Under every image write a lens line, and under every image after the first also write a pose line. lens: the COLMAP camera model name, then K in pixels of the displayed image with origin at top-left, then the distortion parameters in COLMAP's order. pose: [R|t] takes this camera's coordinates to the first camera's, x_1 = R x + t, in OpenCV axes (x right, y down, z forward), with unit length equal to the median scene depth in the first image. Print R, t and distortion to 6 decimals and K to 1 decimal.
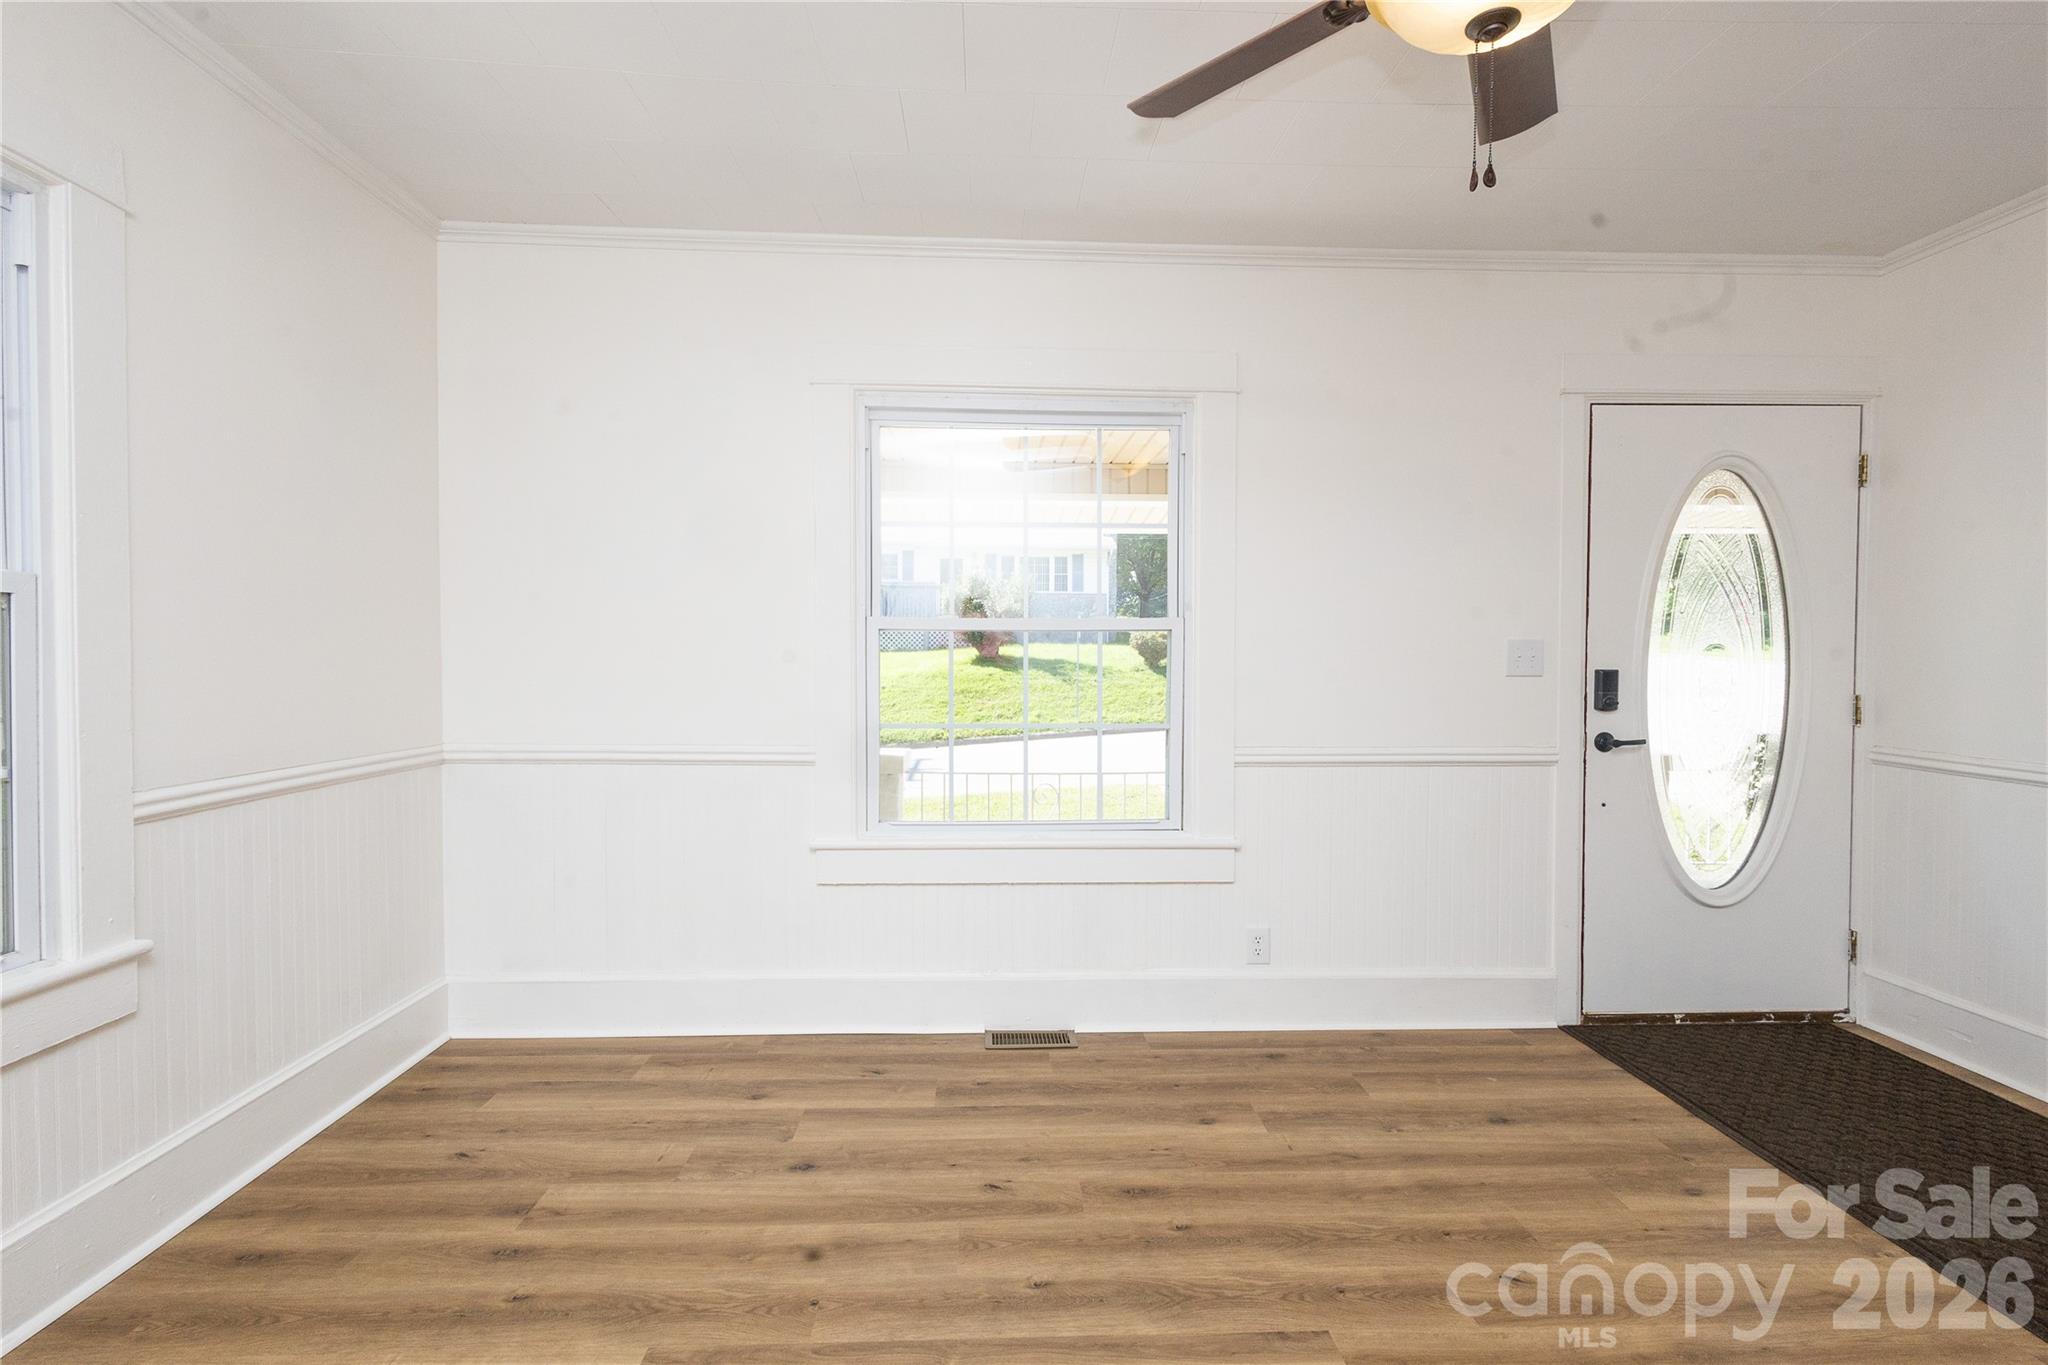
lens RADIAL K [[940.3, 0, 1022.2], [0, 940.3, 676.2], [0, 0, 1]] dist [0.011130, -0.003672]
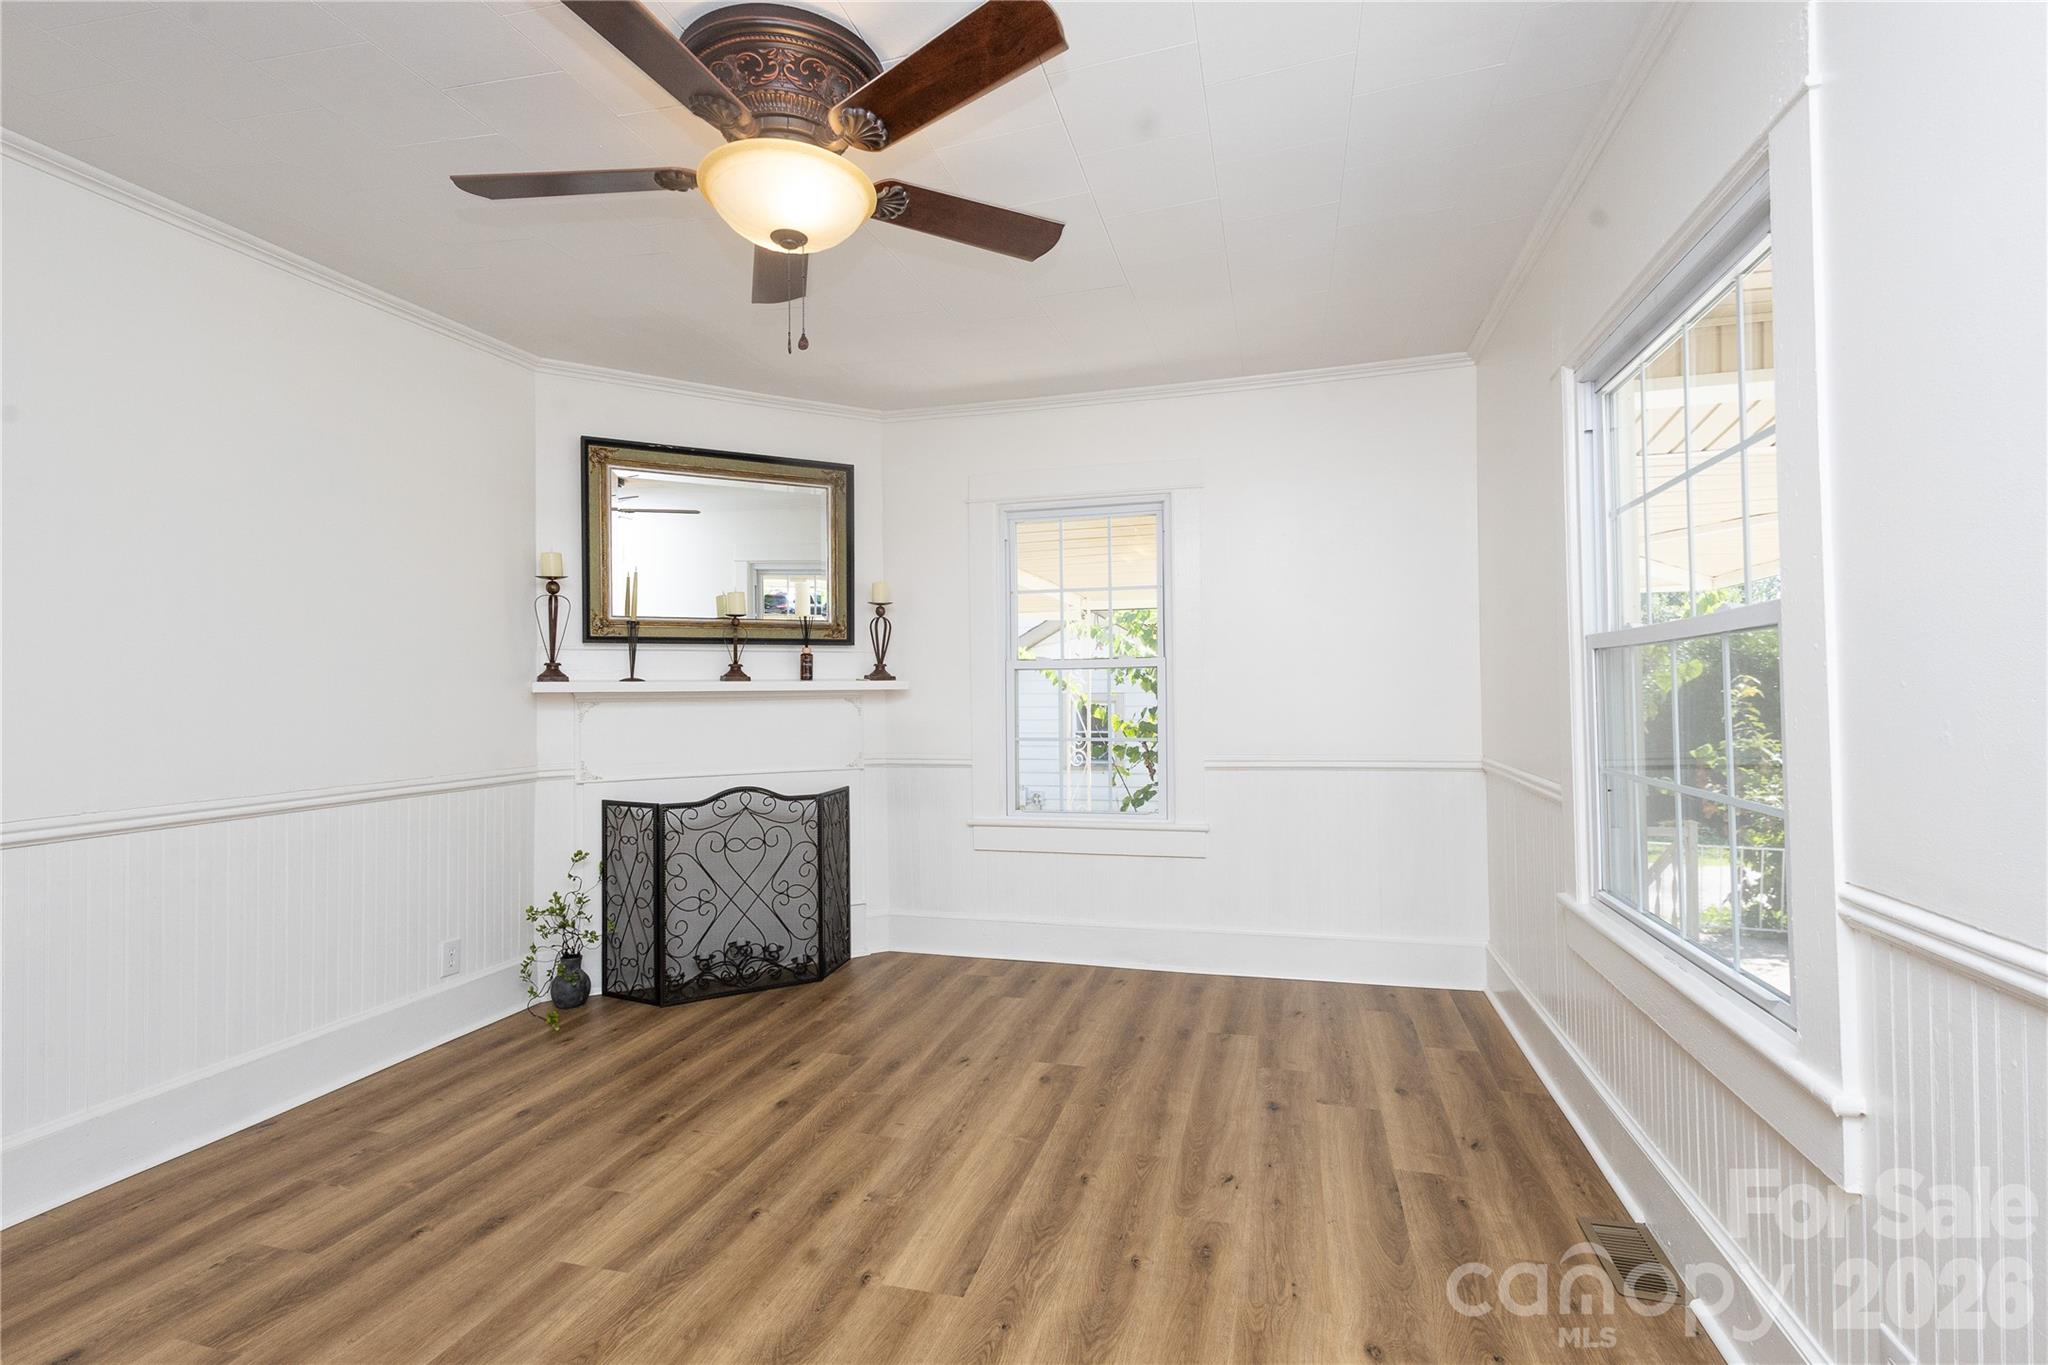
lens RADIAL K [[940.3, 0, 1017.3], [0, 940.3, 685.1], [0, 0, 1]] dist [0.011130, -0.003672]
pose [[-0.302917, -0.008866, -0.952976, 1.057818], [-0.000133, 0.999957, -0.009261, -0.012039], [0.953017, -0.002679, -0.302906, 1.082345]]
